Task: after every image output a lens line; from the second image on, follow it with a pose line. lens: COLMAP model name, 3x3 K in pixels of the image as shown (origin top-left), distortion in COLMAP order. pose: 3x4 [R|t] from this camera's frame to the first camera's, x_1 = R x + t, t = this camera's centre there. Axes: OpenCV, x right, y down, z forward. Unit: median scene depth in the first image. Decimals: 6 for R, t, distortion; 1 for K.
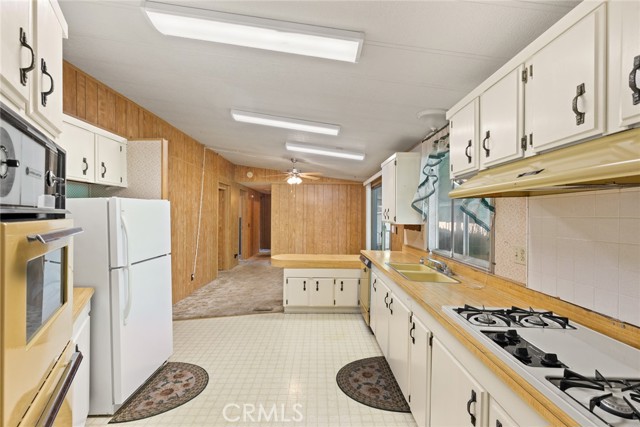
lens RADIAL K [[288.0, 0, 317.8], [0, 288.0, 214.9], [0, 0, 1]] dist [0.009705, -0.000680]
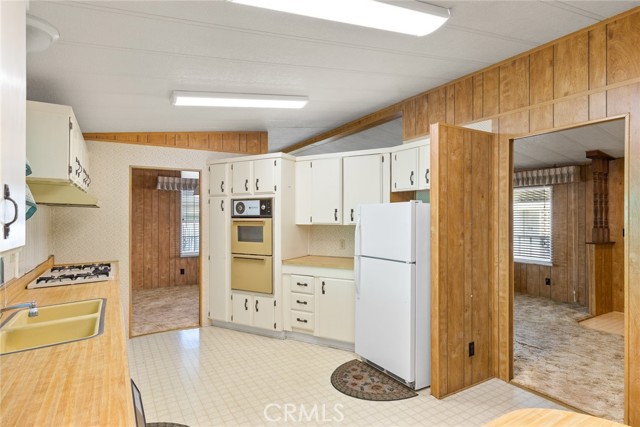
lens RADIAL K [[347.8, 0, 319.9], [0, 347.8, 215.7], [0, 0, 1]] dist [-0.002777, 0.000831]
pose [[-0.853043, -0.006560, -0.521800, 0.278809], [-0.001802, 0.999952, -0.009625, 0.005136], [0.521838, -0.007270, -0.853014, 1.892104]]
